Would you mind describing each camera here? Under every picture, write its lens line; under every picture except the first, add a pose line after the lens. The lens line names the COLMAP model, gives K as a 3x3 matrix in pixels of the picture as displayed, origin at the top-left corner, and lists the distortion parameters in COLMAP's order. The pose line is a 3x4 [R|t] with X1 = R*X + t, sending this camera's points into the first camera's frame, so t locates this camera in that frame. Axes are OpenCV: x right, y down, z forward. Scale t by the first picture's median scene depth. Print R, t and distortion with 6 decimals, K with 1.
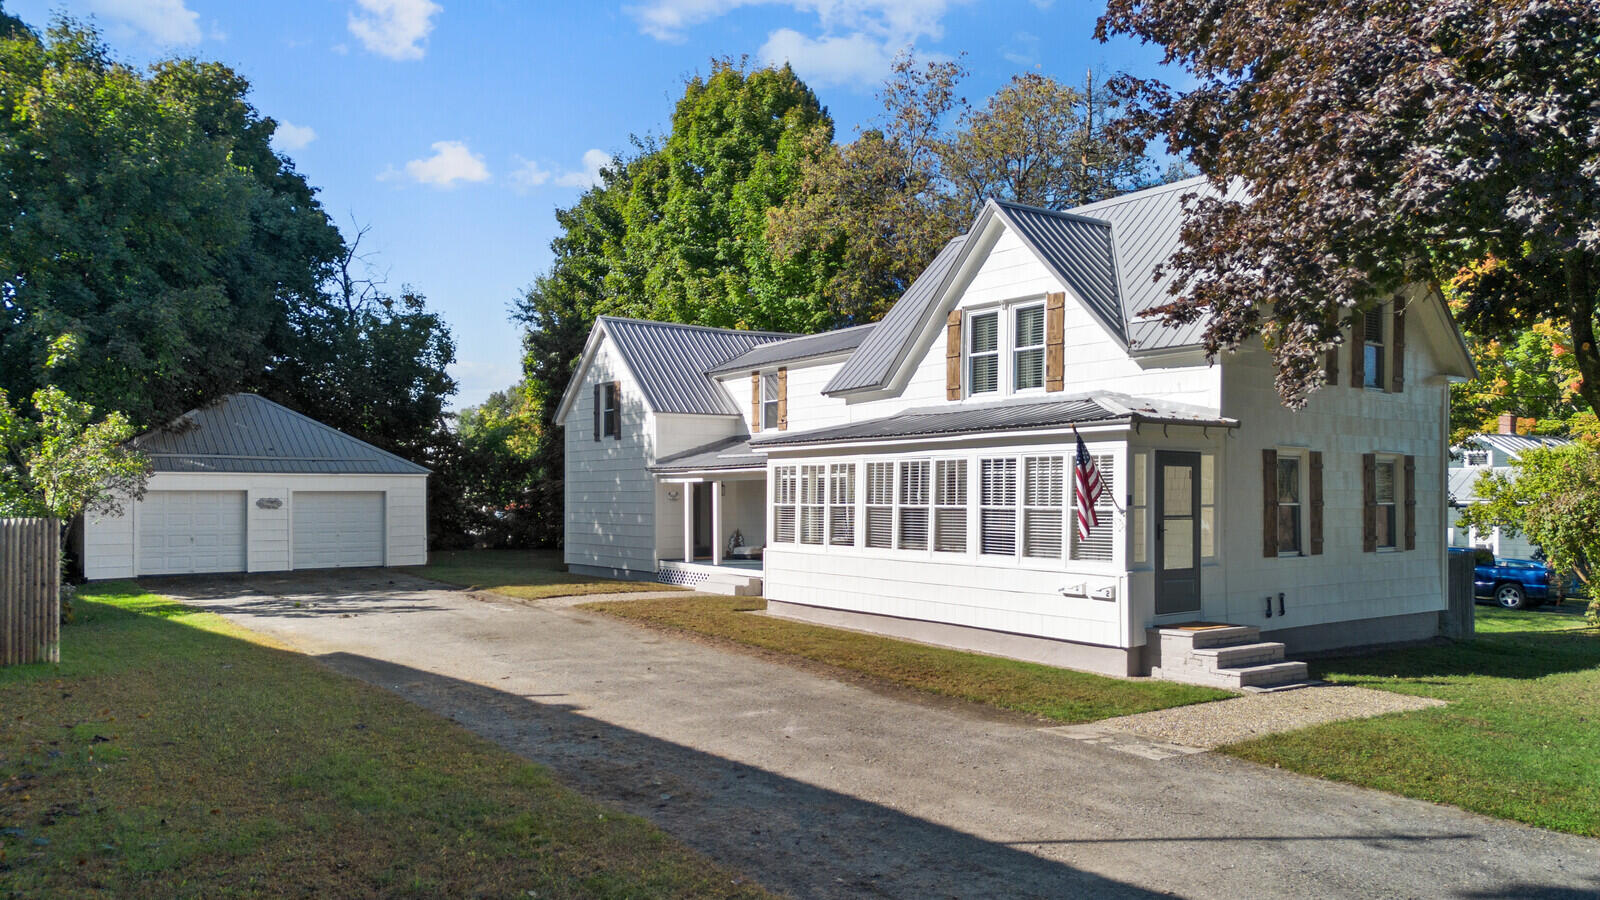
lens RADIAL K [[1163.5, 0, 787.9], [0, 1163.5, 493.3], [0, 0, 1]] dist [0.039351, -0.024794]
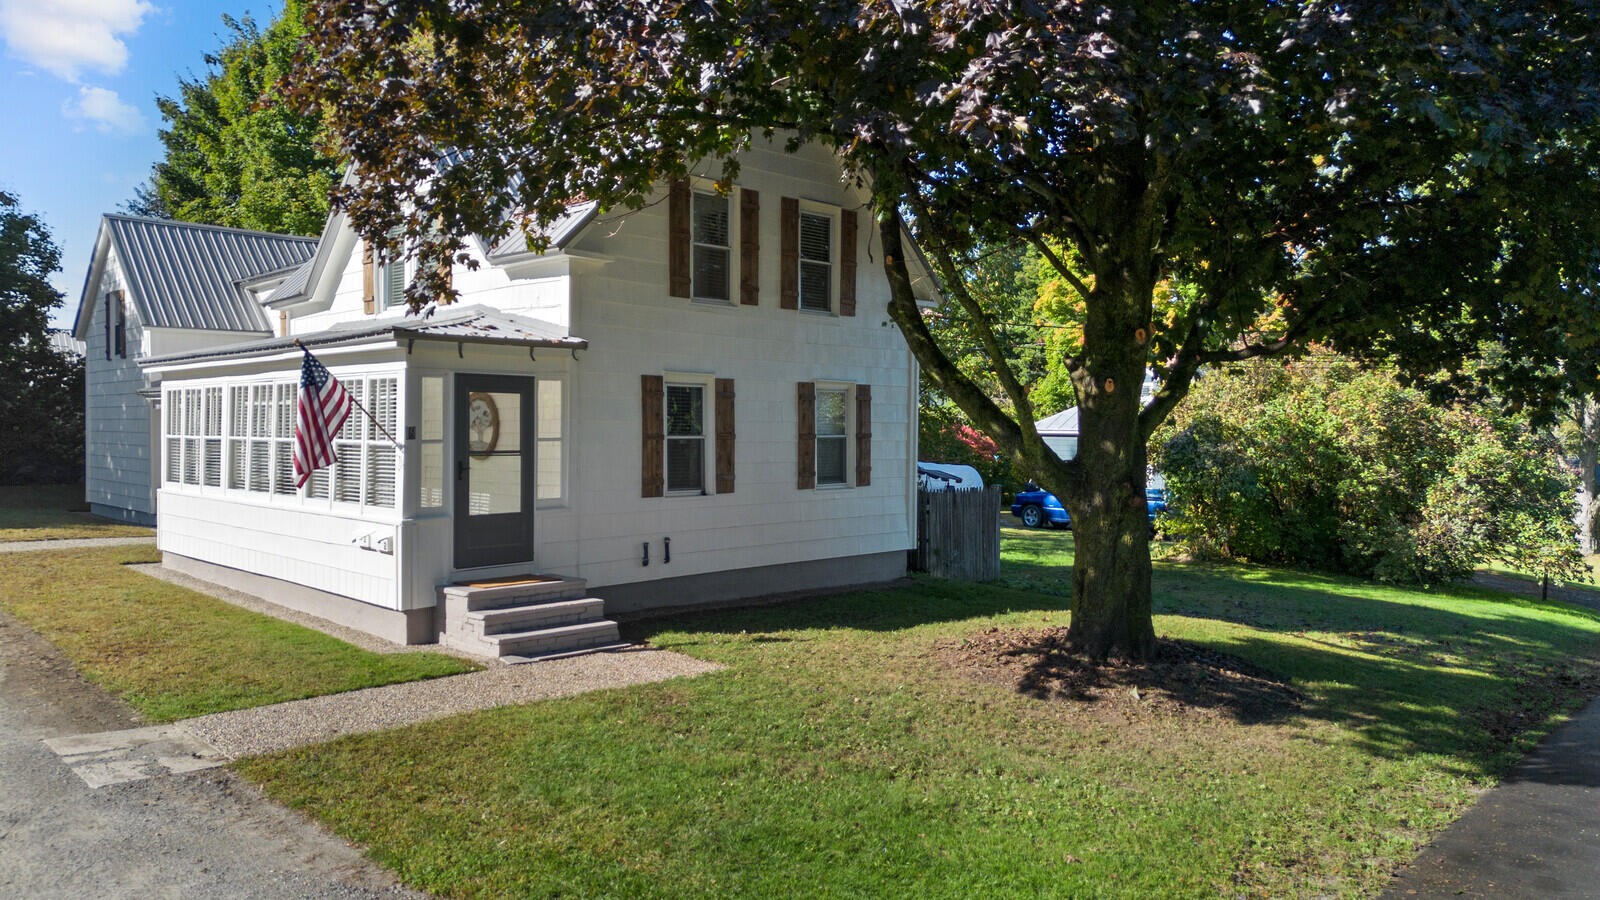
lens RADIAL K [[1163.5, 0, 799.4], [0, 1163.5, 443.8], [0, 0, 1]] dist [0.039351, -0.024794]
pose [[0.985267, 0.000318, 0.171023, 0.328941], [-0.003572, 0.999818, 0.018716, -0.002305], [-0.170986, -0.019051, 0.985089, 0.104234]]
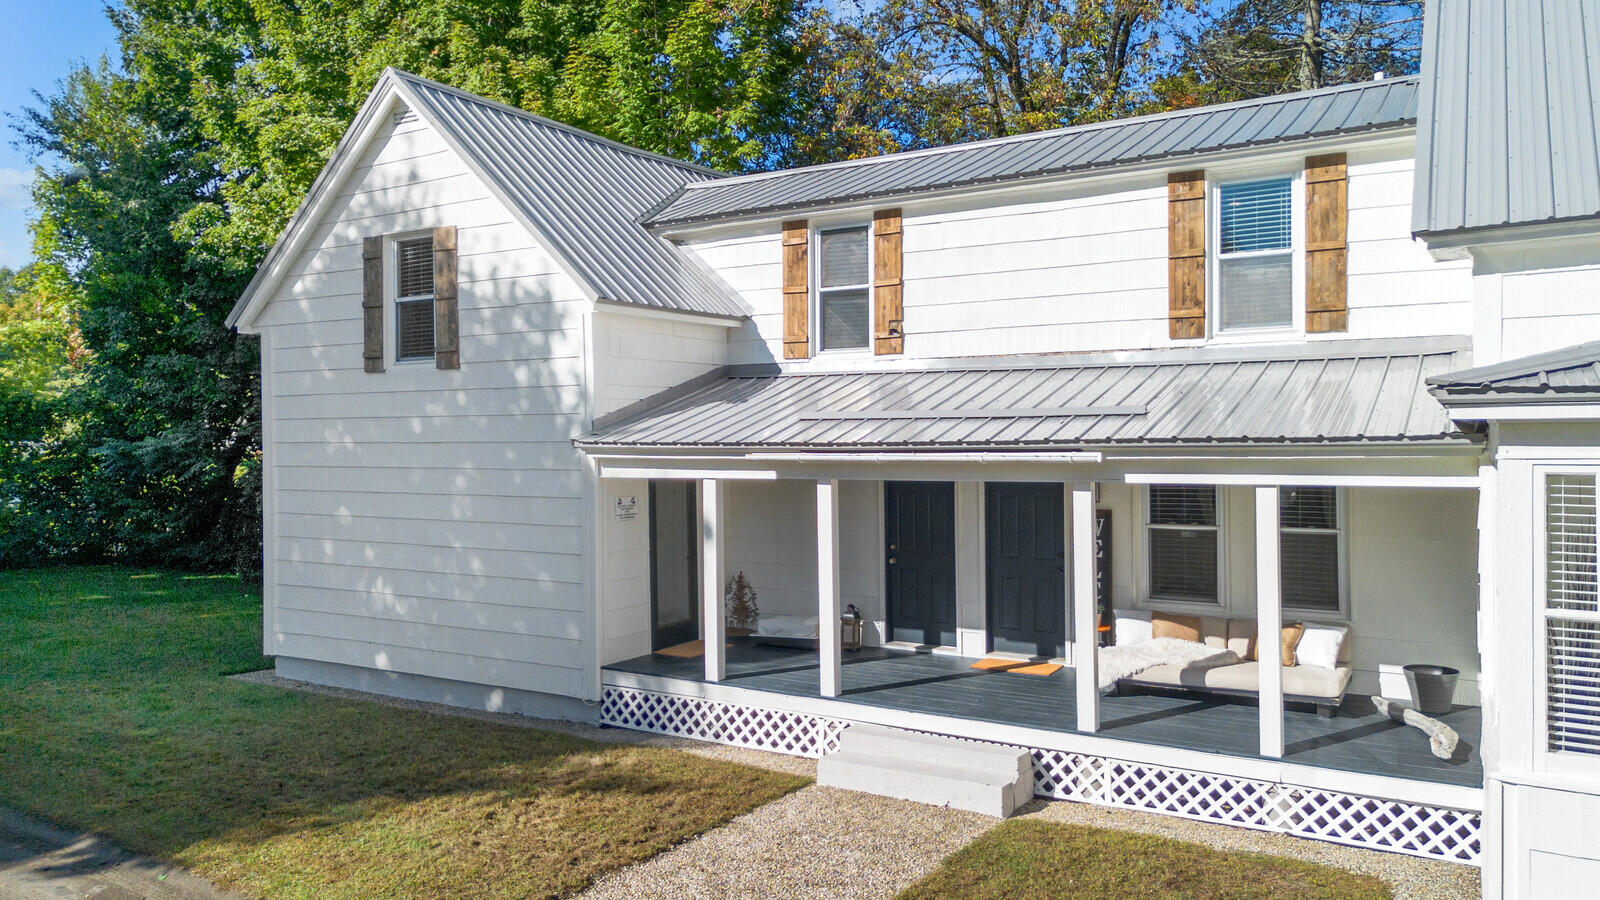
lens RADIAL K [[1163.5, 0, 796.2], [0, 1163.5, 447.4], [0, 0, 1]] dist [0.039351, -0.024794]
pose [[0.918977, -0.007848, 0.394234, -0.330455], [0.003540, 0.999926, 0.011653, -0.038391], [-0.394296, -0.009314, 0.918936, 0.961454]]
